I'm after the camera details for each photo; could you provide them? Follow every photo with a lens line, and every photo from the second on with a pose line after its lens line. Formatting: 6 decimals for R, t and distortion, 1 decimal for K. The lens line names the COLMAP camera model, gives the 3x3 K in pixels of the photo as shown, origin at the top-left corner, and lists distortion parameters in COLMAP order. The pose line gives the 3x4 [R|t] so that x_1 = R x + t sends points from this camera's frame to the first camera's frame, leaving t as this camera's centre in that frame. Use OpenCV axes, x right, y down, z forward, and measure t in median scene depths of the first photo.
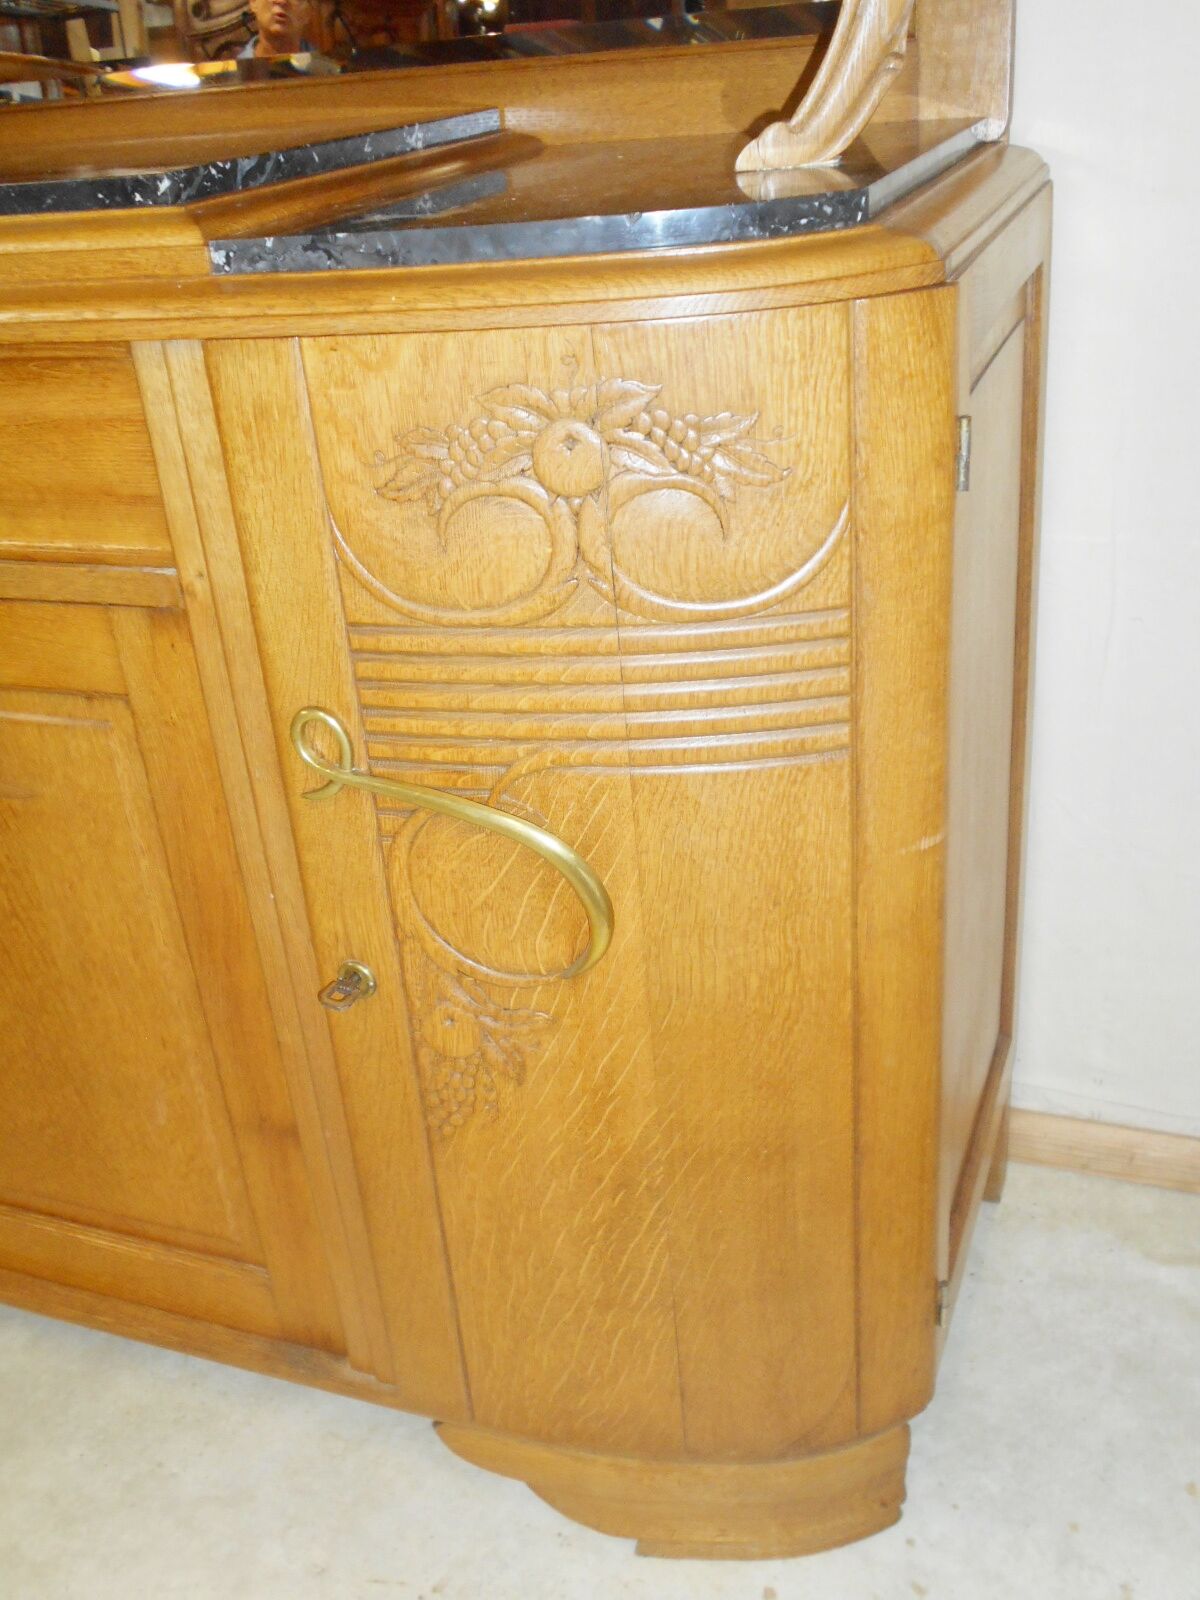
lens RADIAL K [[1495.6, 0, 600.0], [0, 1495.6, 800.0], [0, 0, 1]] dist [-0.004933, 0.011406]
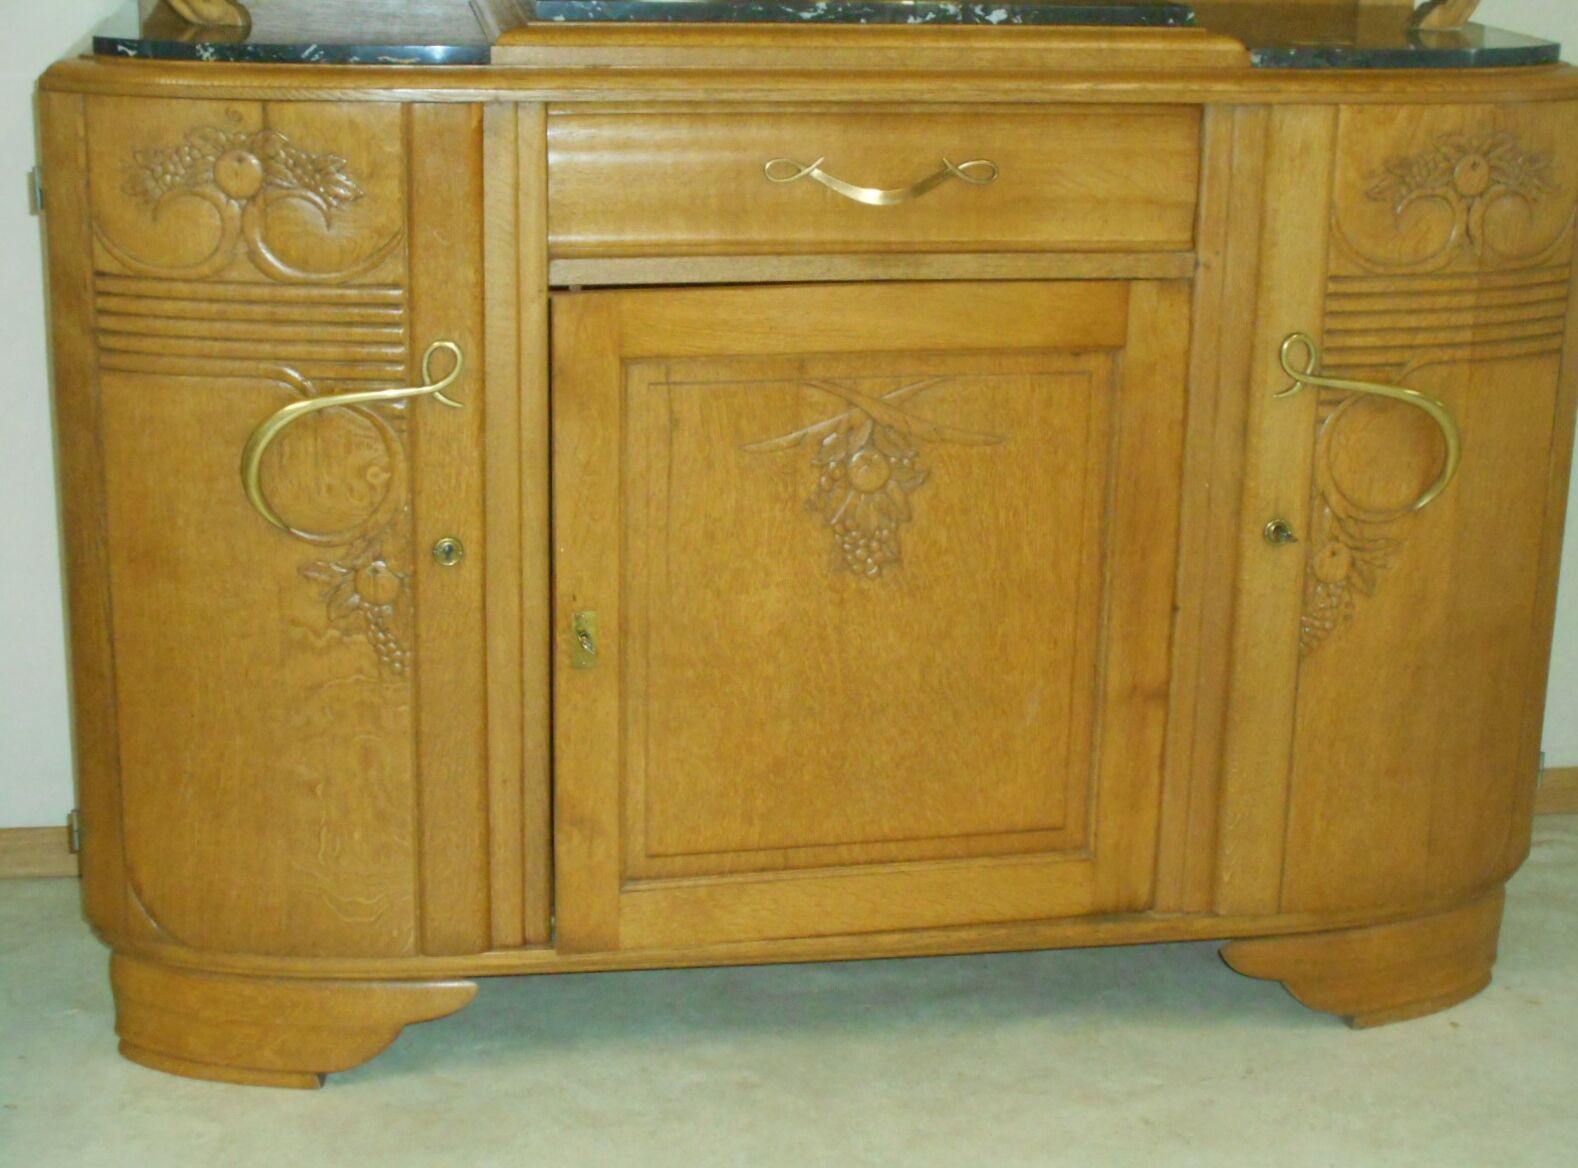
lens RADIAL K [[2585.2, 0, 789.0], [0, 2585.2, 584.0], [0, 0, 1]] dist [-0.226368, 1.530652]
pose [[0.854742, -0.044957, 0.517103, -2.152155], [0.143475, 0.977890, -0.152137, 0.555049], [-0.498830, 0.204229, 0.842294, -1.001012]]
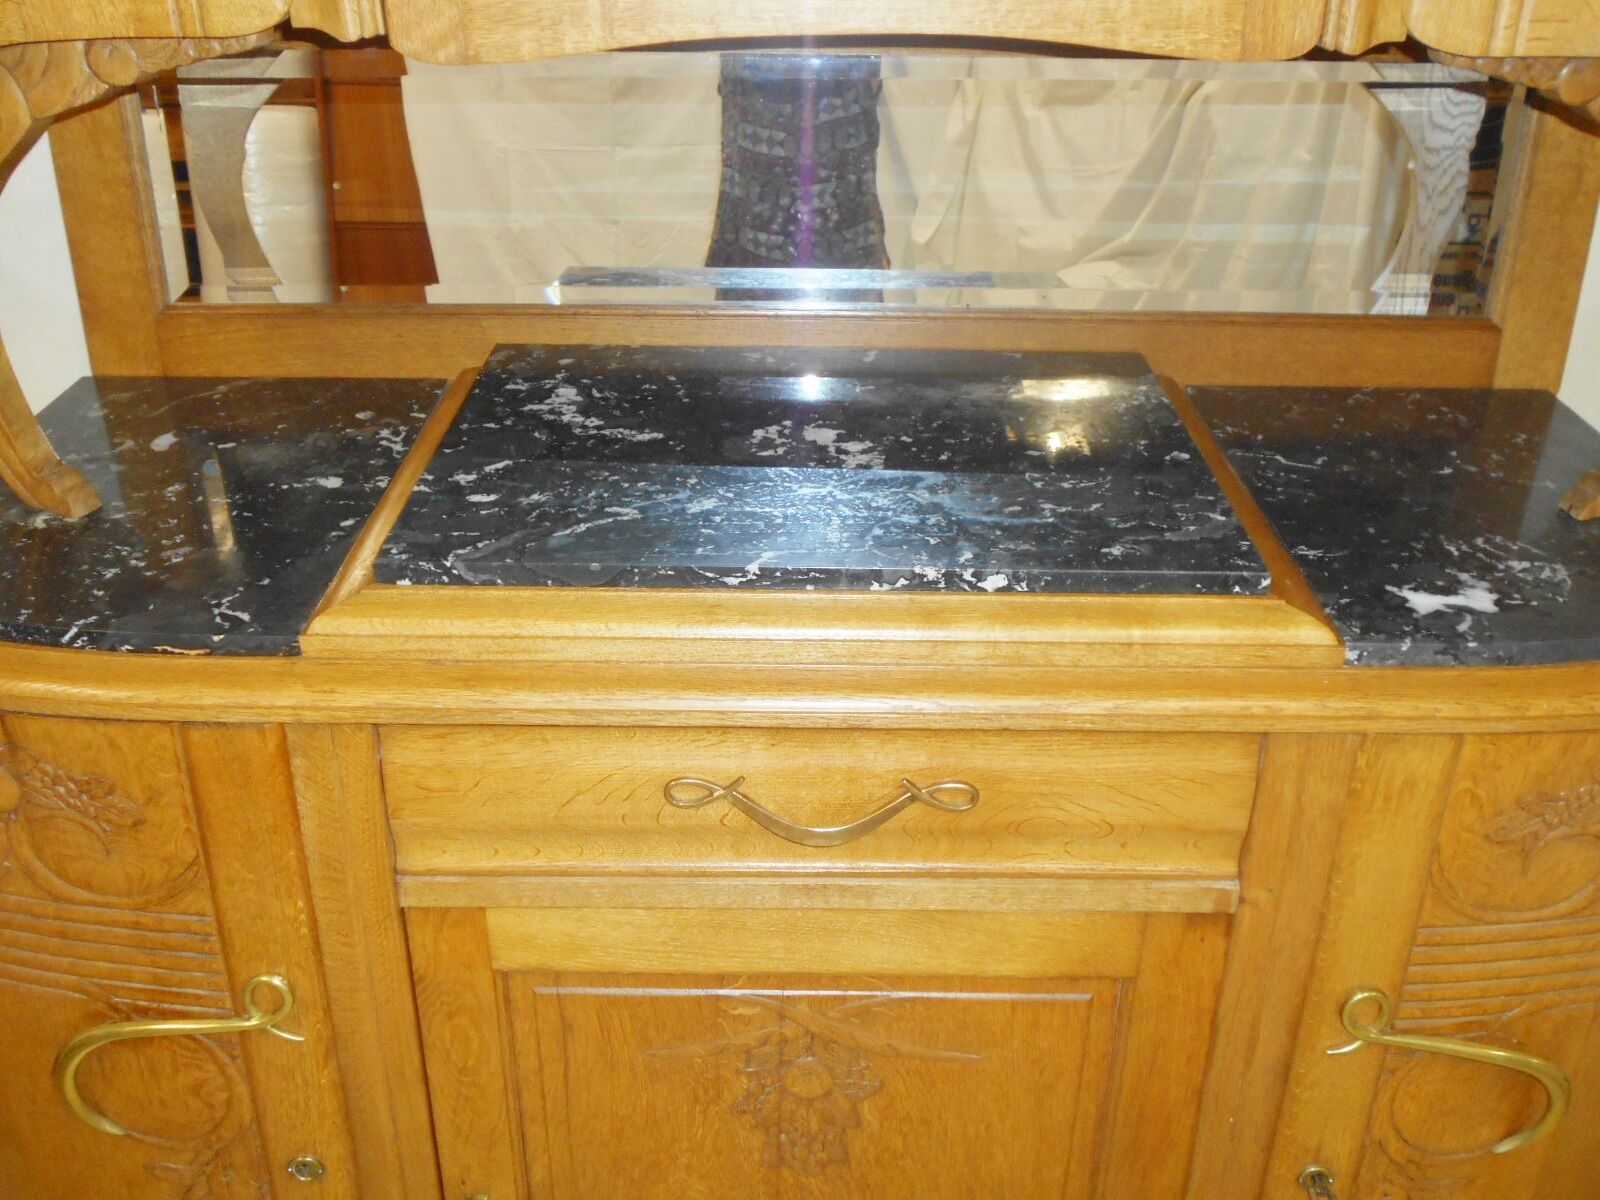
lens RADIAL K [[1495.6, 0, 800.0], [0, 1495.6, 600.0], [0, 0, 1]] dist [-0.004933, 0.011406]
pose [[0.925606, -0.083807, 0.369093, -1.085193], [0.081262, 0.996440, 0.022466, -0.460480], [-0.369661, 0.009198, 0.929121, 0.041606]]
